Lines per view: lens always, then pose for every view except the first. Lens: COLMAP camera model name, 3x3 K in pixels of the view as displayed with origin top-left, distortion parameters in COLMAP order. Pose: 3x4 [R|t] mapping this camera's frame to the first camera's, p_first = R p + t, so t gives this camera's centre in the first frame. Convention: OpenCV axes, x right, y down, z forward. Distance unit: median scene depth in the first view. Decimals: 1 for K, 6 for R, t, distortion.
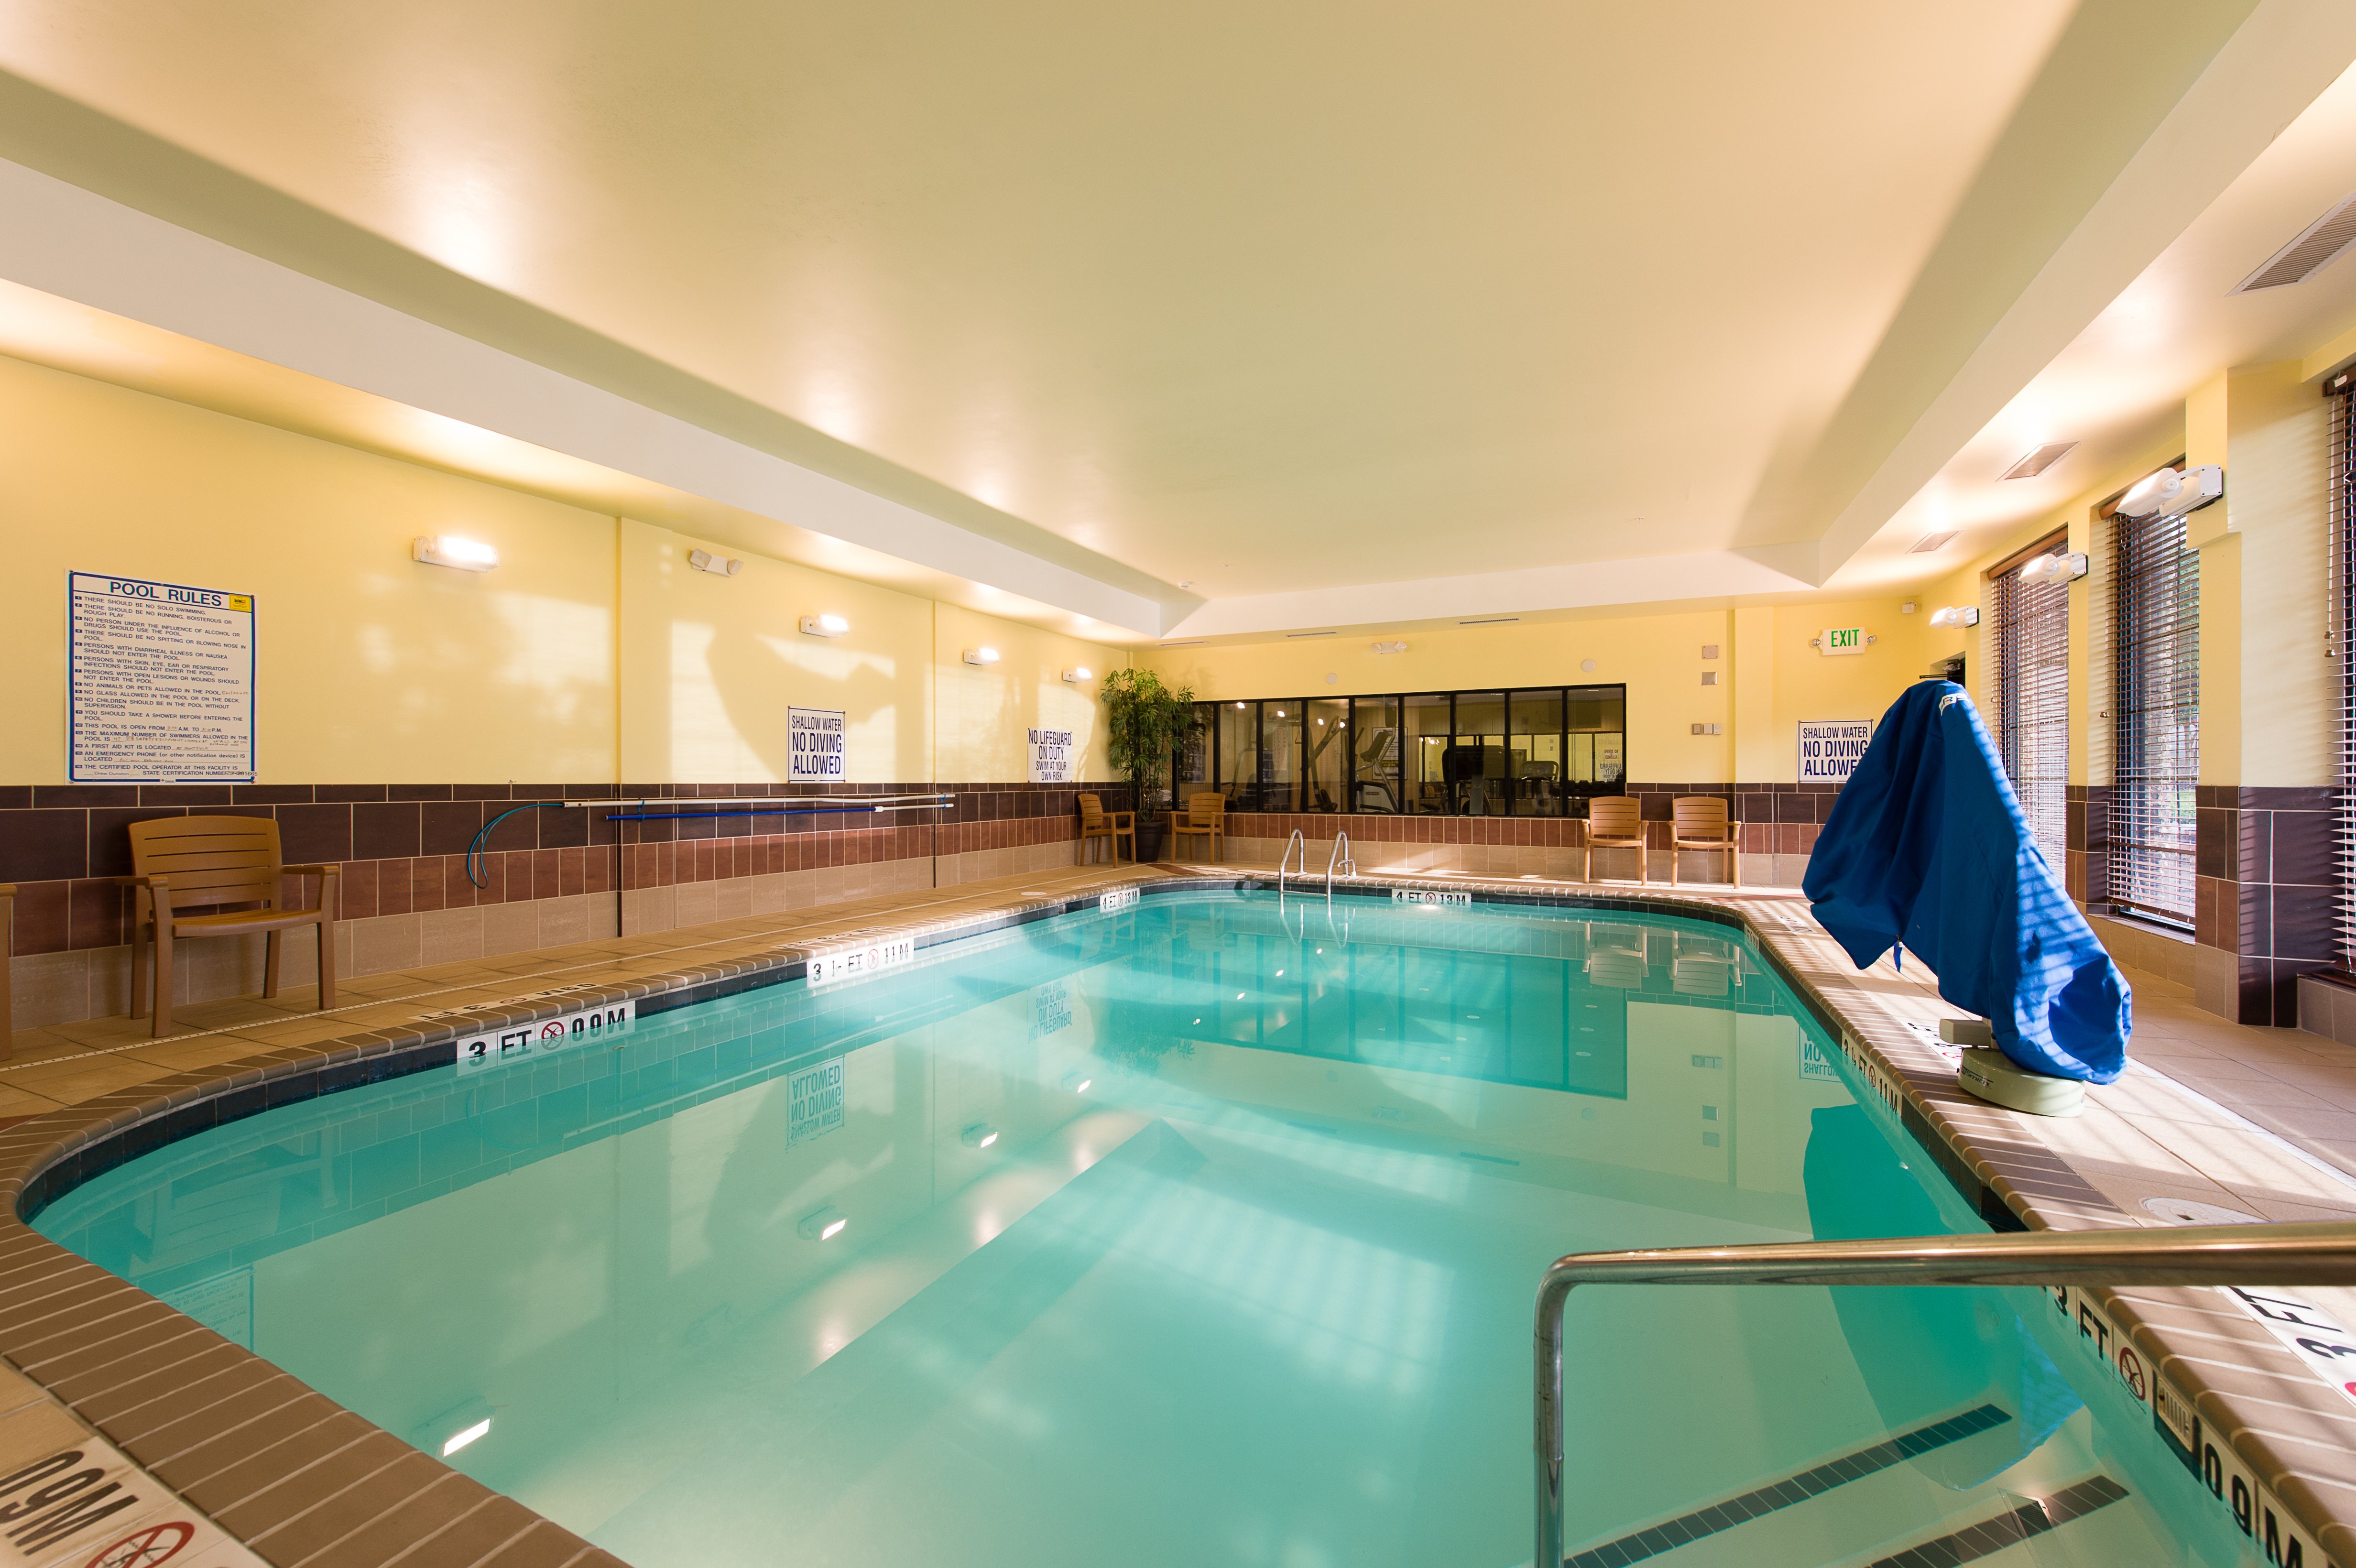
lens RADIAL K [[923.6, 0, 1171.7], [0, 923.6, 782.9], [0, 0, 1]] dist [0.000260, 0.000001]
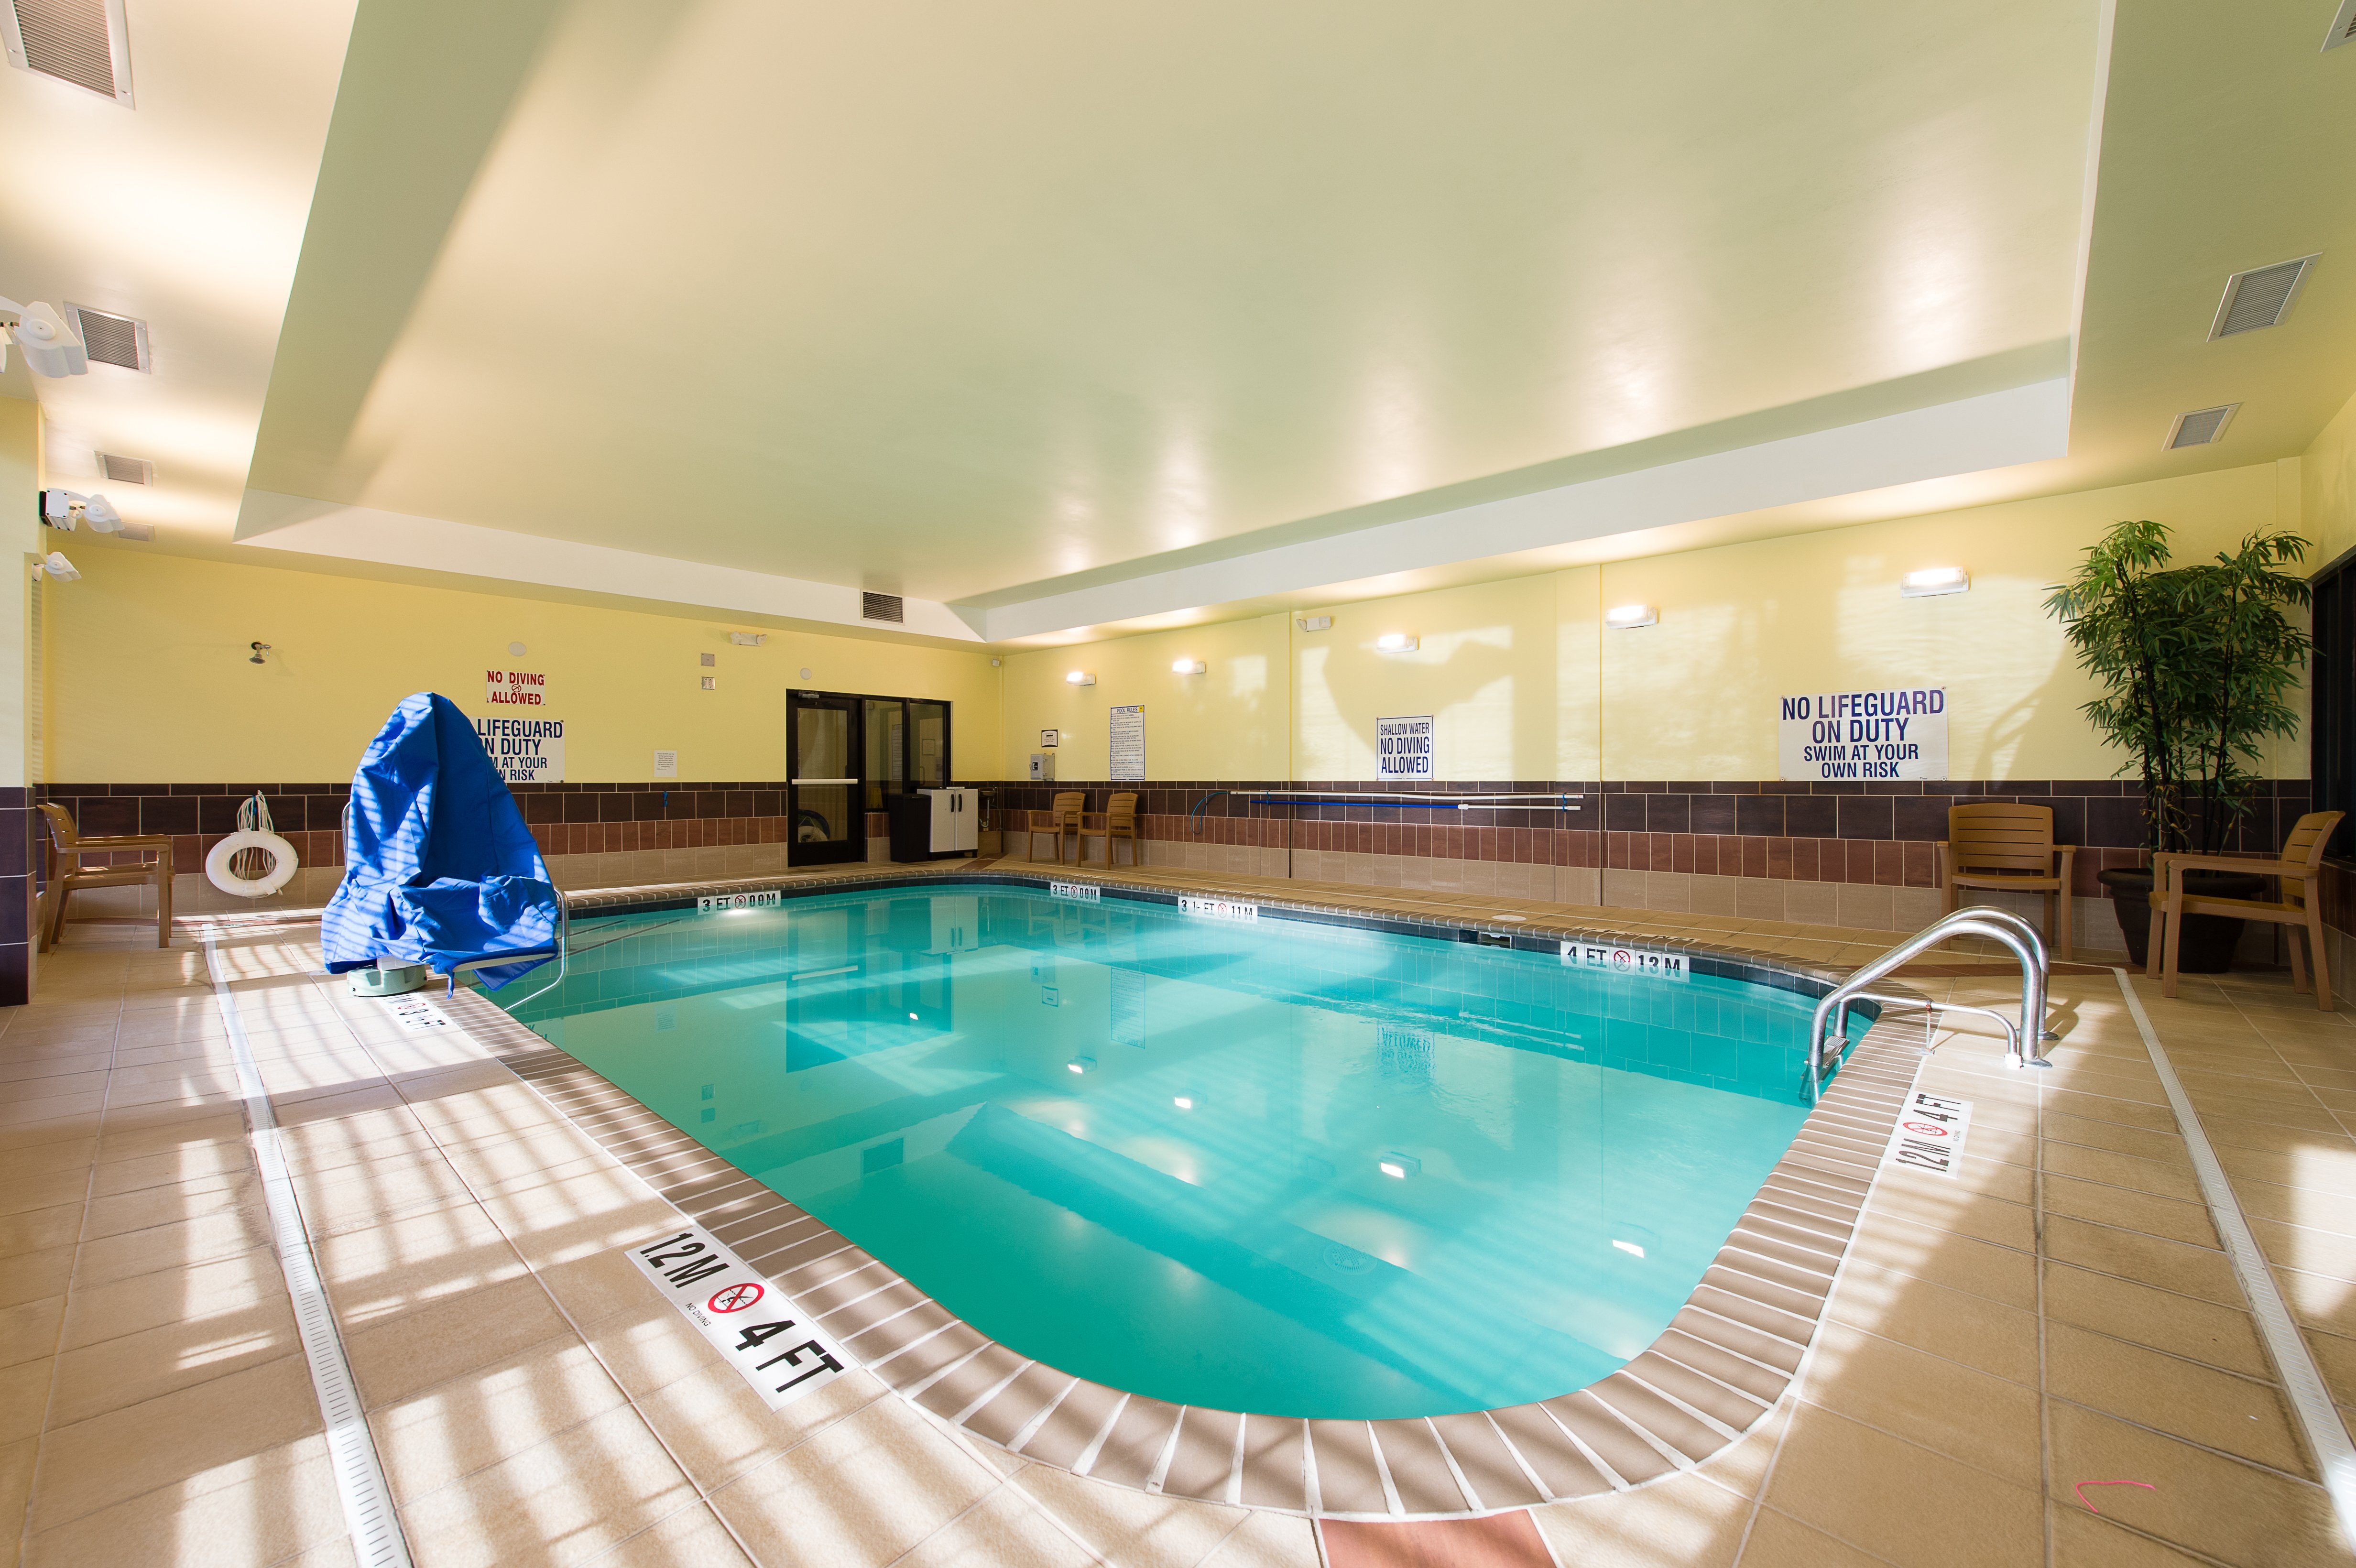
lens RADIAL K [[923.6, 0, 1172.6], [0, 923.6, 784.0], [0, 0, 1]] dist [0.000260, 0.000001]
pose [[-0.300564, 0.010852, -0.953700, 0.793462], [0.003882, 0.999941, 0.010155, -0.008721], [0.953754, -0.000650, -0.300588, 1.065004]]
